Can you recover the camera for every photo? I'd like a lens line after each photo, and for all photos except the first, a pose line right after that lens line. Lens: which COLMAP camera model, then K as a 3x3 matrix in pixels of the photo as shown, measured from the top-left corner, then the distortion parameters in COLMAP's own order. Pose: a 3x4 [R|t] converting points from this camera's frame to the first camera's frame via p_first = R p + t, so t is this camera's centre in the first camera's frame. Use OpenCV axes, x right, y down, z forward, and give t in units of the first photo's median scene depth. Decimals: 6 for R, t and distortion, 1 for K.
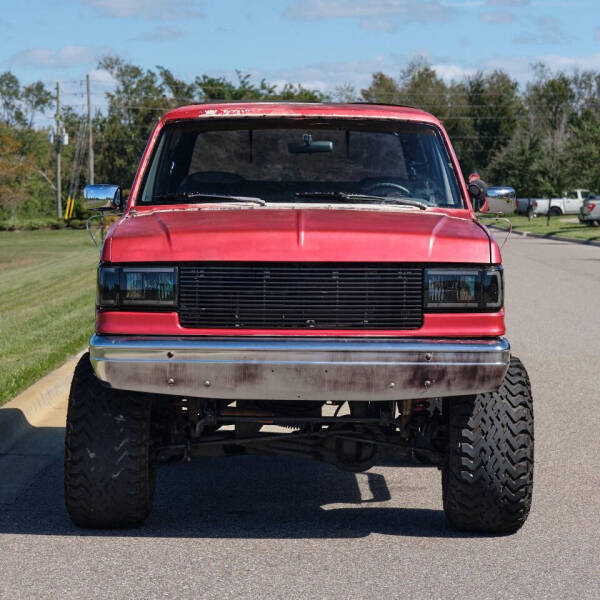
lens RADIAL K [[2158.3, 0, 300.0], [0, 2158.3, 300.0], [0, 0, 1]] dist [-0.068861, 0.187956]
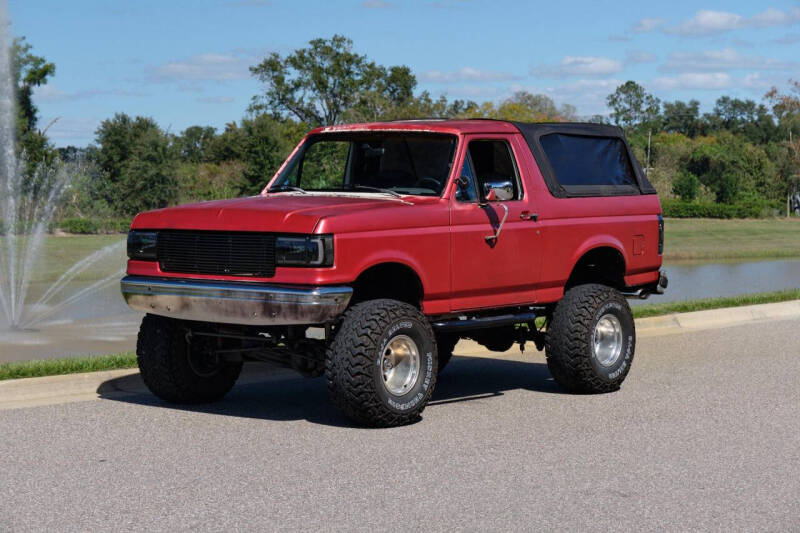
lens RADIAL K [[1900.4, 0, 401.3], [0, 1900.4, 334.7], [0, 0, 1]] dist [-0.089397, 2.277160]
pose [[0.785328, 0.050501, -0.617017, 0.896193], [-0.033863, 0.998679, 0.038638, -0.000591], [0.618153, -0.009450, 0.786001, 0.037261]]
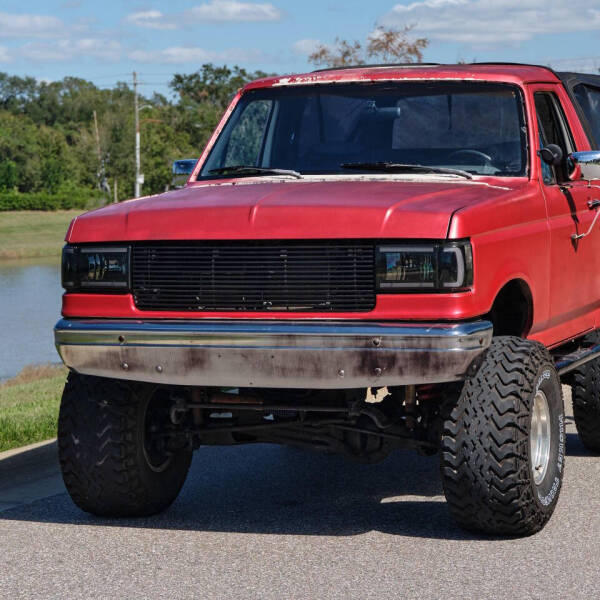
lens RADIAL K [[2158.3, 0, 300.0], [0, 2158.3, 300.0], [0, 0, 1]] dist [-0.068861, 0.187956]
pose [[0.938356, -0.002730, -0.345660, 0.333540], [0.008092, 0.999868, 0.014070, -0.004405], [0.345576, -0.015999, 0.938254, 0.126294]]
